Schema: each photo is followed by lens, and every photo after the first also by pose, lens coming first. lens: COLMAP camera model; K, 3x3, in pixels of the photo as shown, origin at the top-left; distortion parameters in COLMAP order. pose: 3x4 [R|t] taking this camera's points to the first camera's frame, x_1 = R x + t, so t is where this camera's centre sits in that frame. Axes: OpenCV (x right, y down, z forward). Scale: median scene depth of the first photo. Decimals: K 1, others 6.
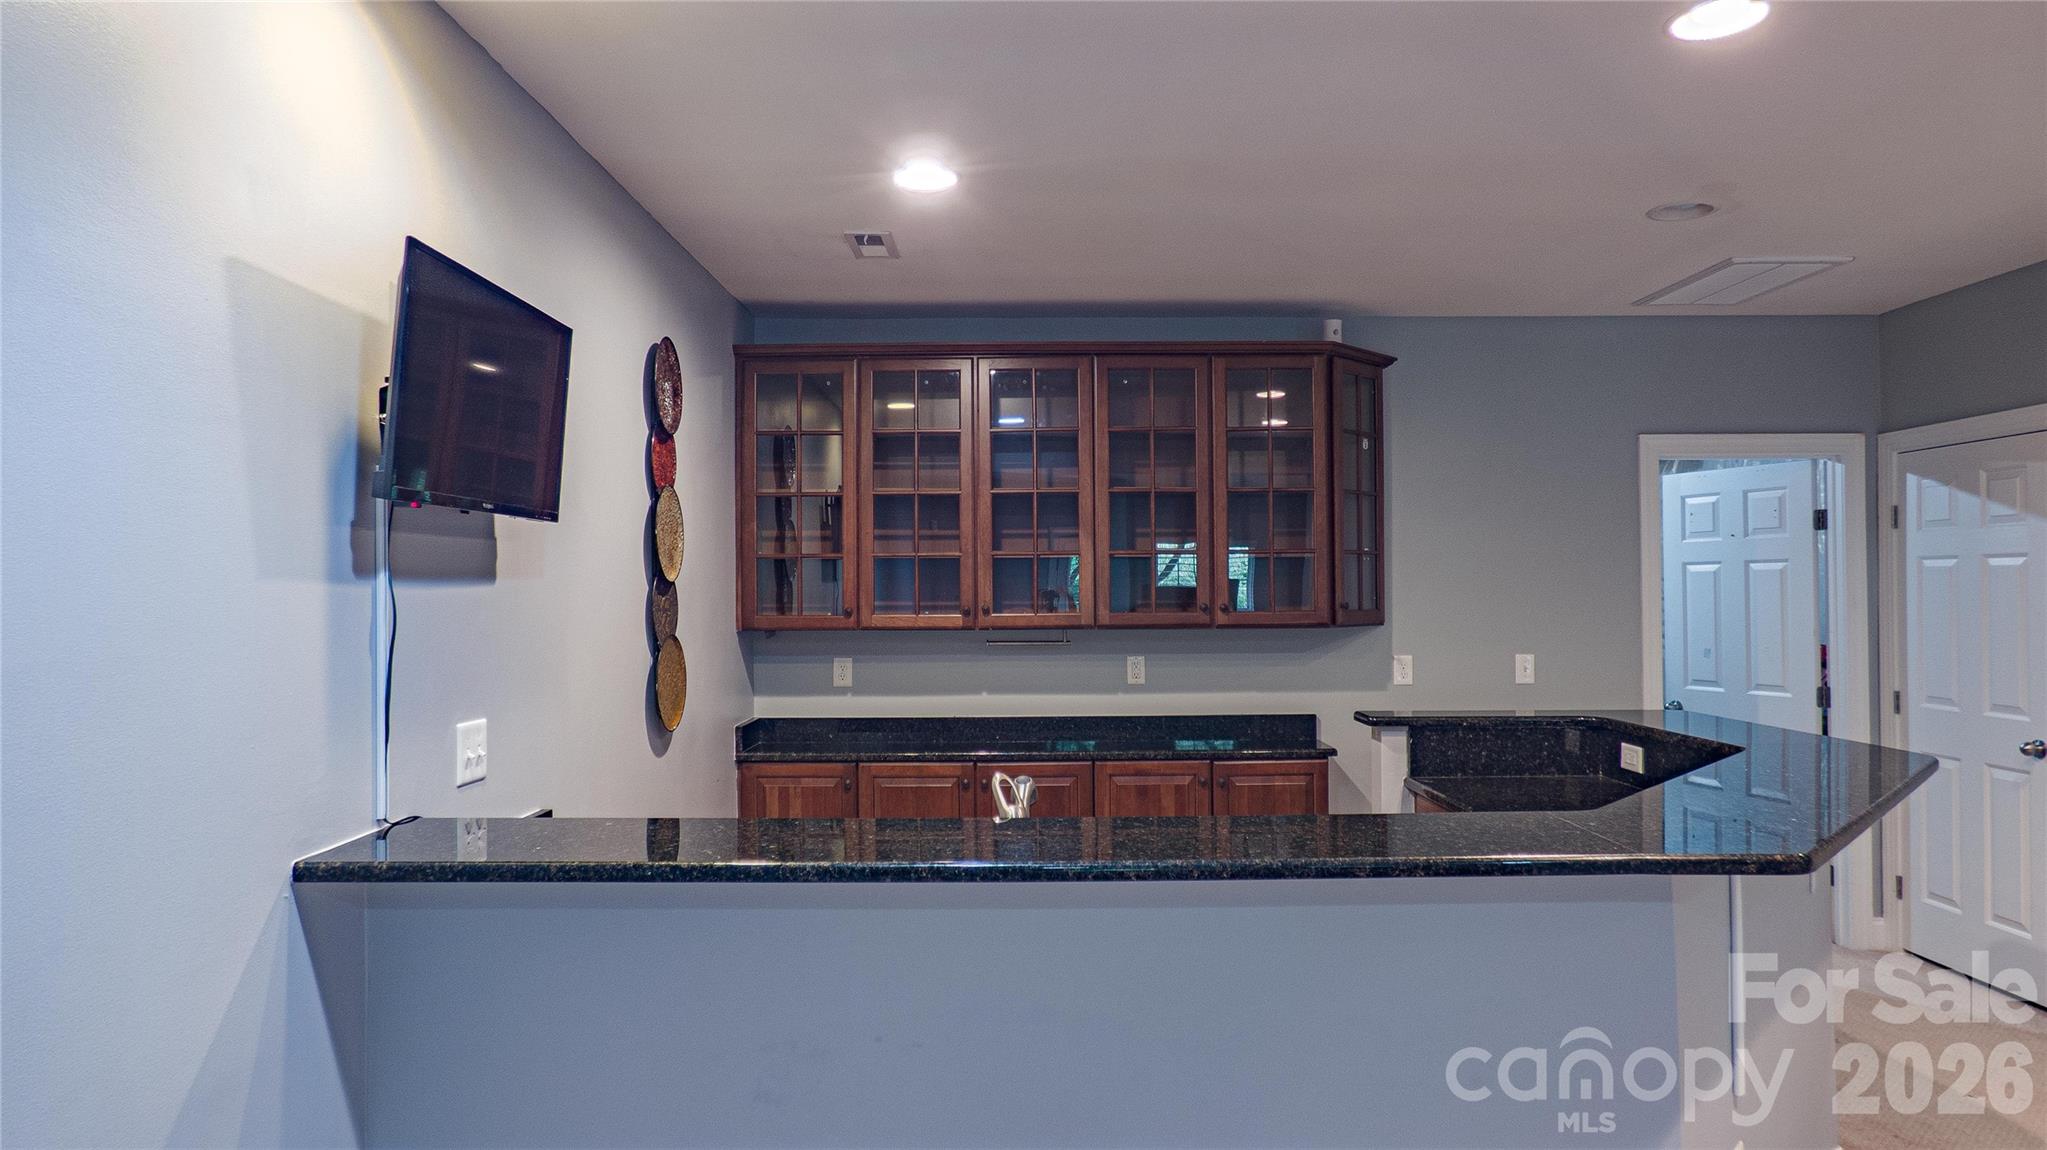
lens RADIAL K [[1234.0, 0, 1027.4], [0, 1234.0, 564.6], [0, 0, 1]] dist [-0.034486, 0.030470]
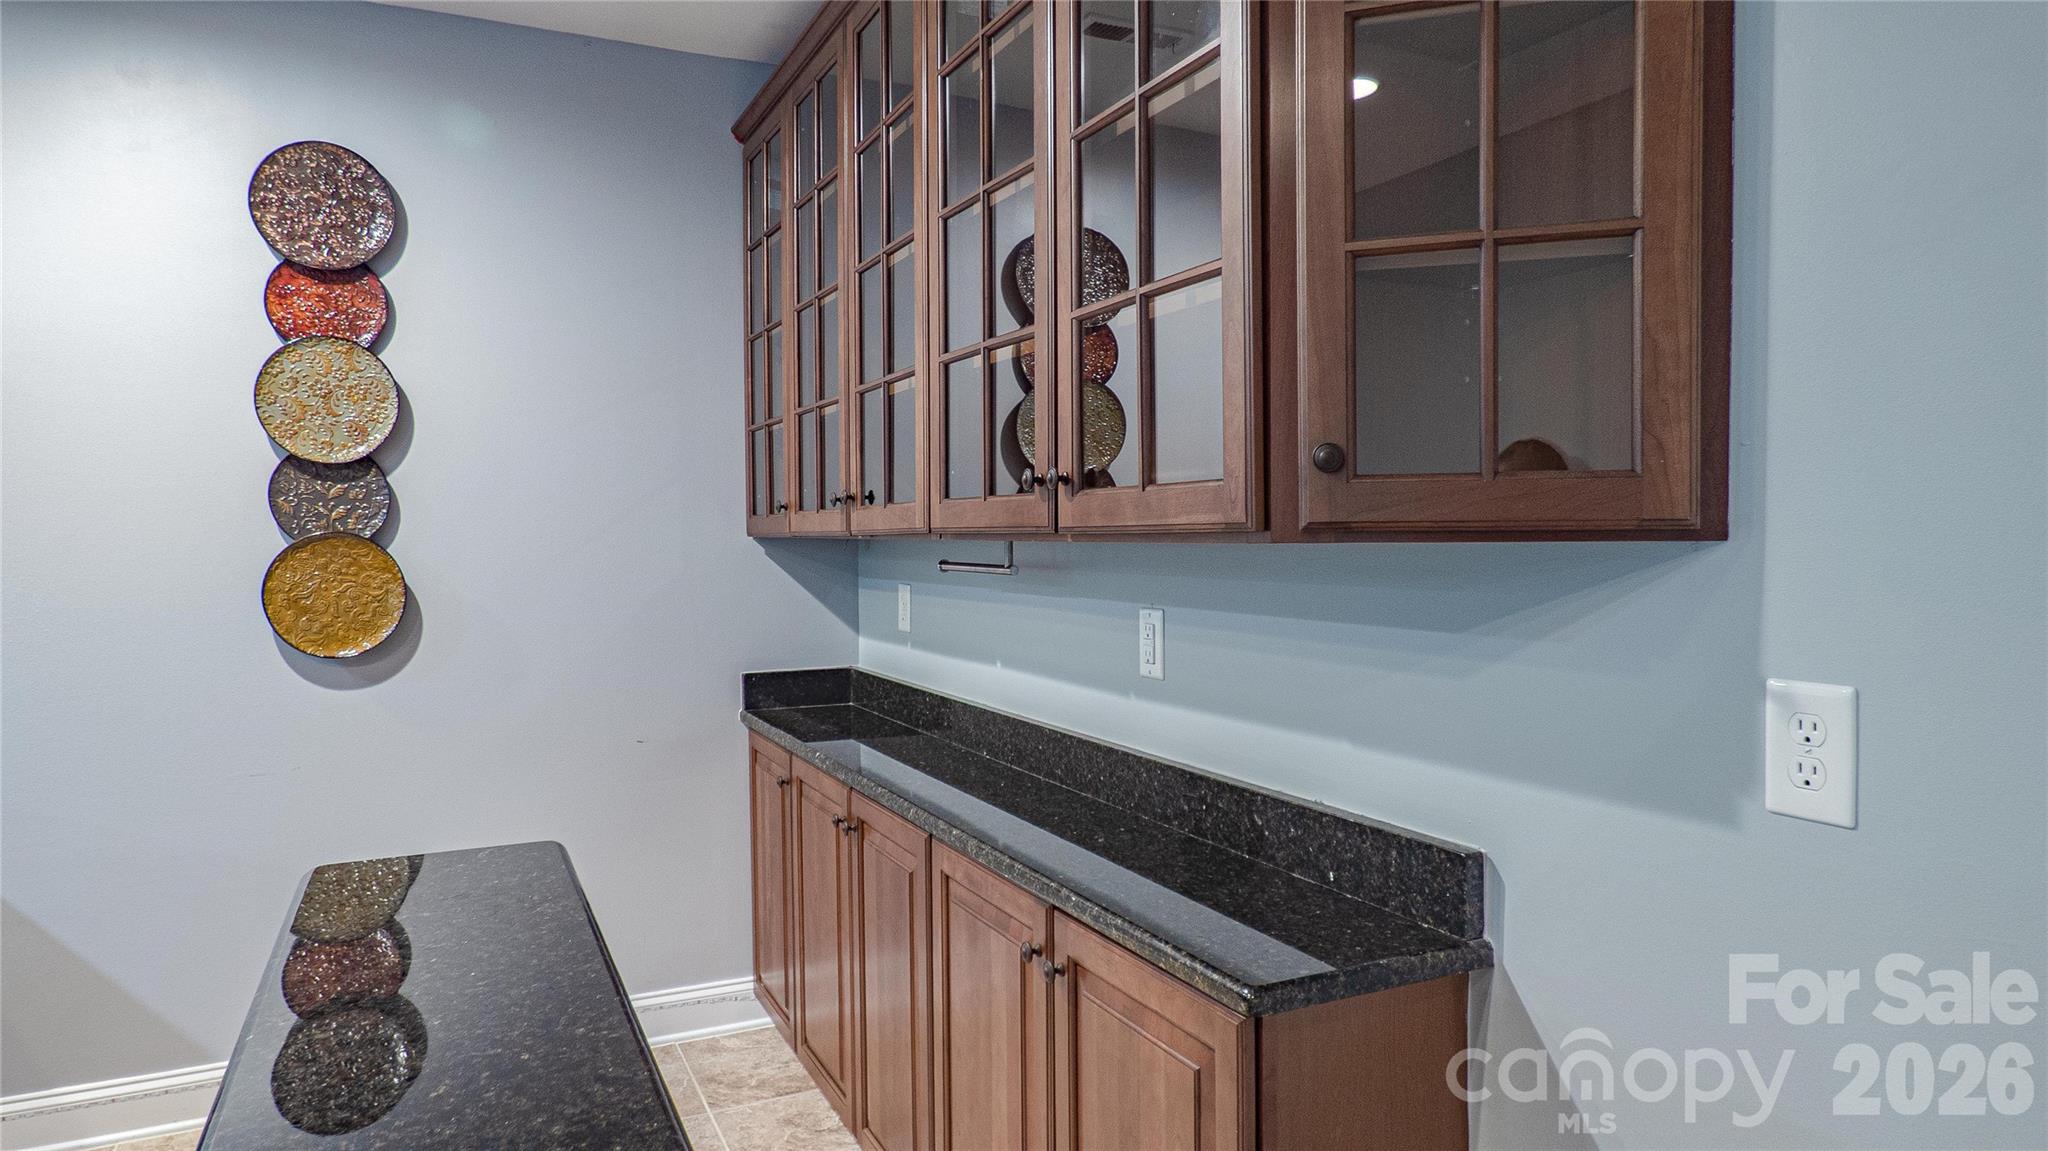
lens RADIAL K [[1231.8, 0, 1024.0], [0, 1231.8, 575.5], [0, 0, 1]] dist [-0.063916, 0.080135]
pose [[0.434149, 0.033782, -0.900207, 0.438980], [0.022206, 0.998592, 0.048183, 0.042439], [0.900567, -0.040908, 0.432787, 0.791490]]
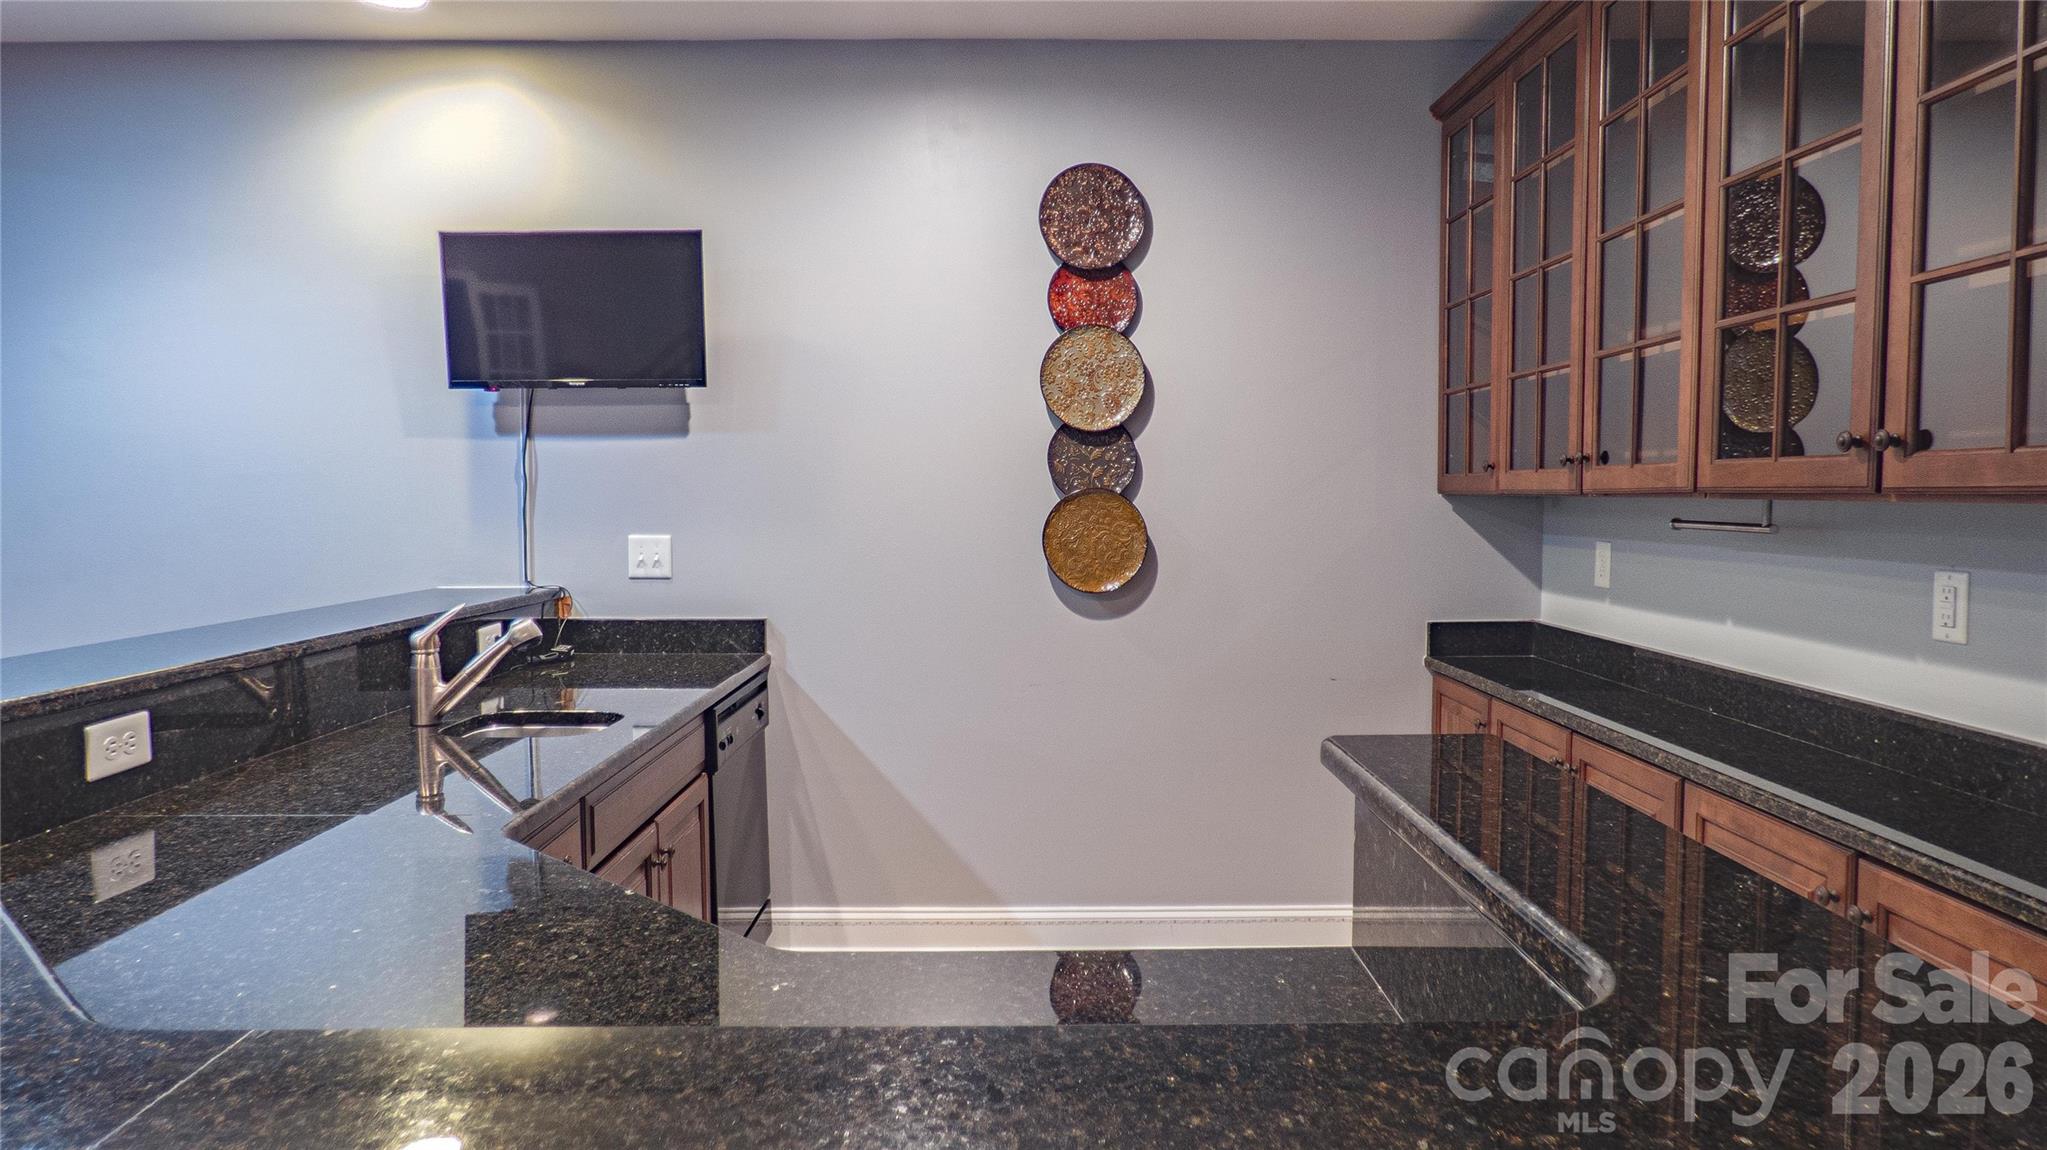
lens RADIAL K [[1234.0, 0, 1027.4], [0, 1234.0, 564.6], [0, 0, 1]] dist [-0.034486, 0.030470]
pose [[0.008517, 0.064736, -0.997866, 0.481541], [0.023814, 0.997606, 0.064922, 0.039308], [0.999680, -0.024316, 0.006955, 0.704084]]
